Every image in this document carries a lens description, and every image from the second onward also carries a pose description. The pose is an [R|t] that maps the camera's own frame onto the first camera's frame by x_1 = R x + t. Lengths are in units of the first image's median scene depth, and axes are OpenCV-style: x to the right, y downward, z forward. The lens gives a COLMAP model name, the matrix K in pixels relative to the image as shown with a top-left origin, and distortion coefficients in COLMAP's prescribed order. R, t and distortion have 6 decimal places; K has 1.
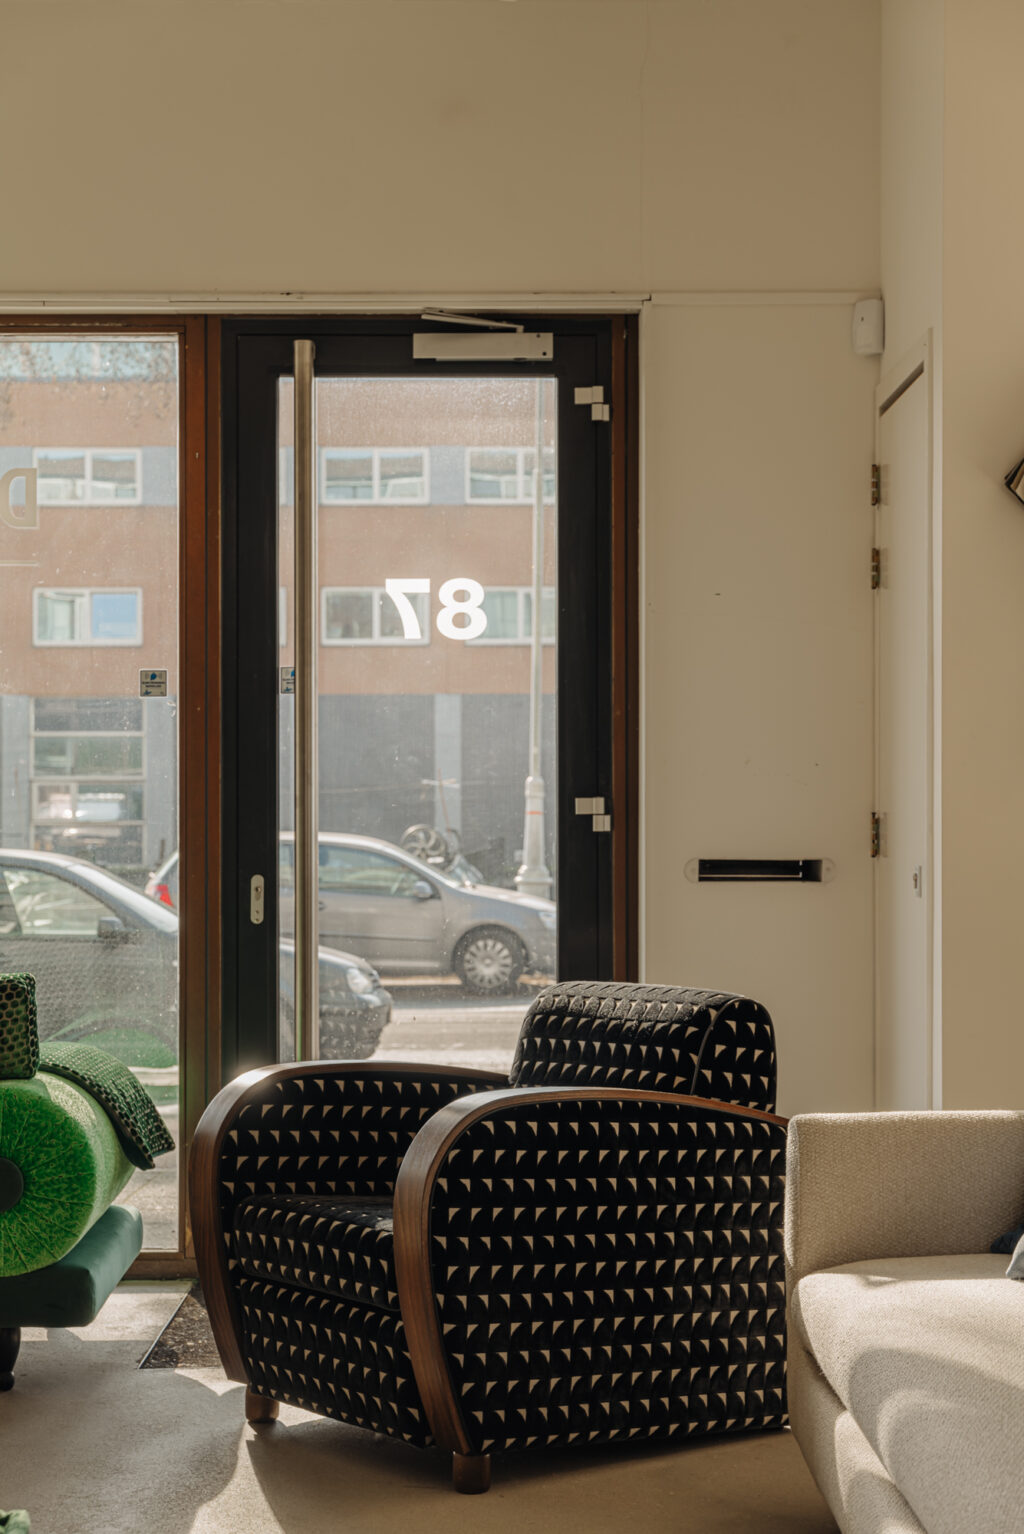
lens RADIAL K [[2529.3, 0, 507.1], [0, 2529.3, 811.1], [0, 0, 1]] dist [0.051504, 0.000000]
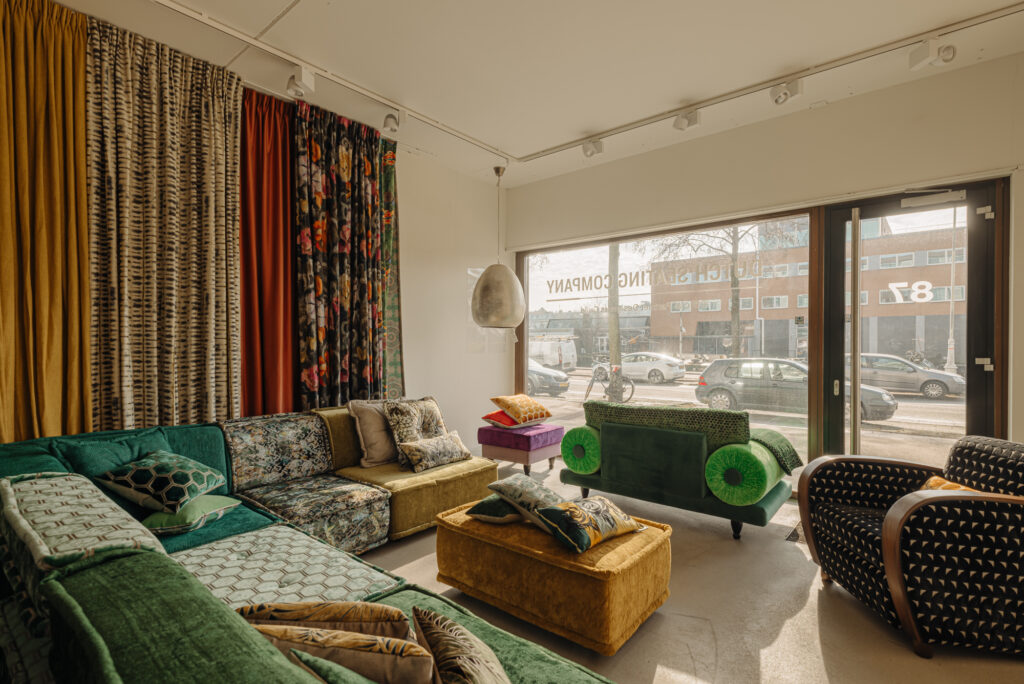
lens RADIAL K [[499.0, 0, 509.6], [0, 499.0, 344.1], [0, 0, 1]] dist [0.014008, -0.003248]
pose [[0.759382, 0.005472, -0.650622, -0.001614], [-0.005473, 0.999983, 0.002023, -0.022745], [0.650622, 0.002024, 0.759399, 0.315524]]
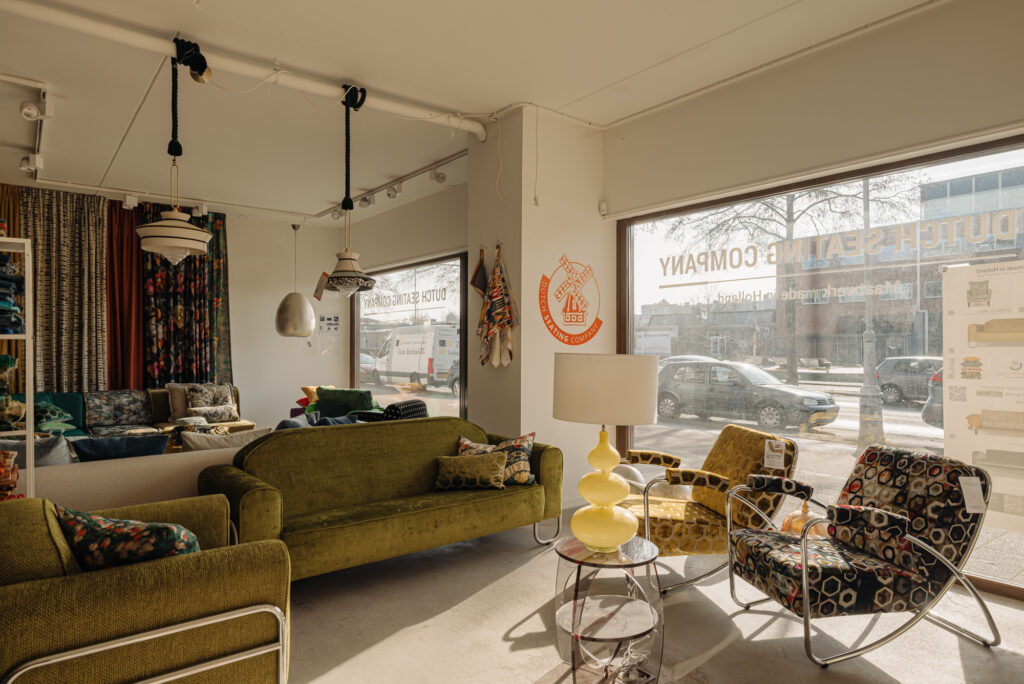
lens RADIAL K [[619.2, 0, 506.3], [0, 619.2, 345.5], [0, 0, 1]] dist [-0.001534, 0.000492]
pose [[0.616999, 0.001805, -0.786962, 1.019696], [-0.000538, 0.999998, 0.001872, -0.032507], [0.786964, -0.000732, 0.616999, 0.435992]]
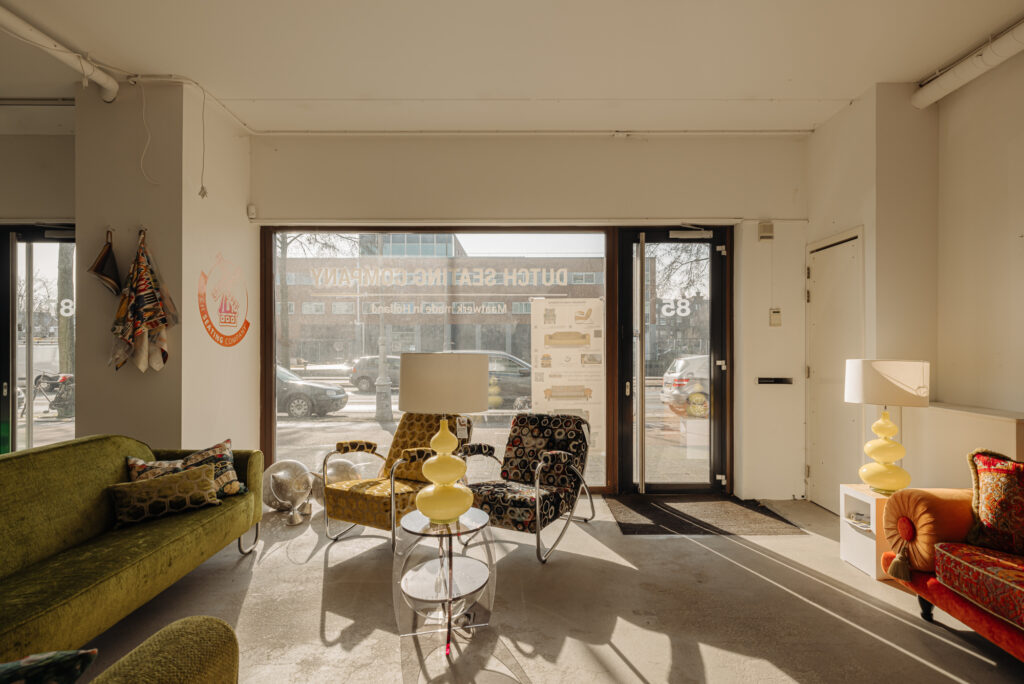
lens RADIAL K [[517.1, 0, 513.3], [0, 517.1, 348.4], [0, 0, 1]] dist [0.010766, -0.003043]
pose [[0.999996, 0.002837, -0.000293, 0.755119], [-0.002837, 0.999996, 0.000883, -0.030556], [0.000295, -0.000883, 1.000000, 0.324565]]
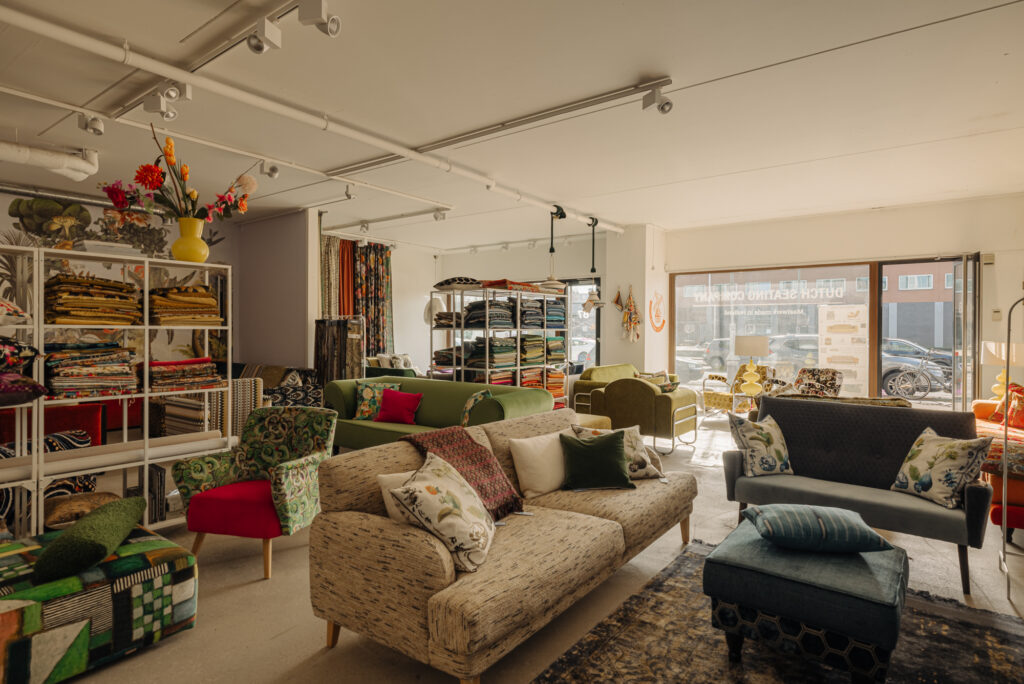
lens RADIAL K [[552.9, 0, 507.7], [0, 552.9, 331.3], [0, 0, 1]] dist [0.010718, -0.000955]
pose [[0.803265, 0.008061, -0.595567, 1.031479], [-0.006215, 0.999967, 0.005152, -0.040866], [0.595589, -0.000436, 0.803289, -0.703161]]
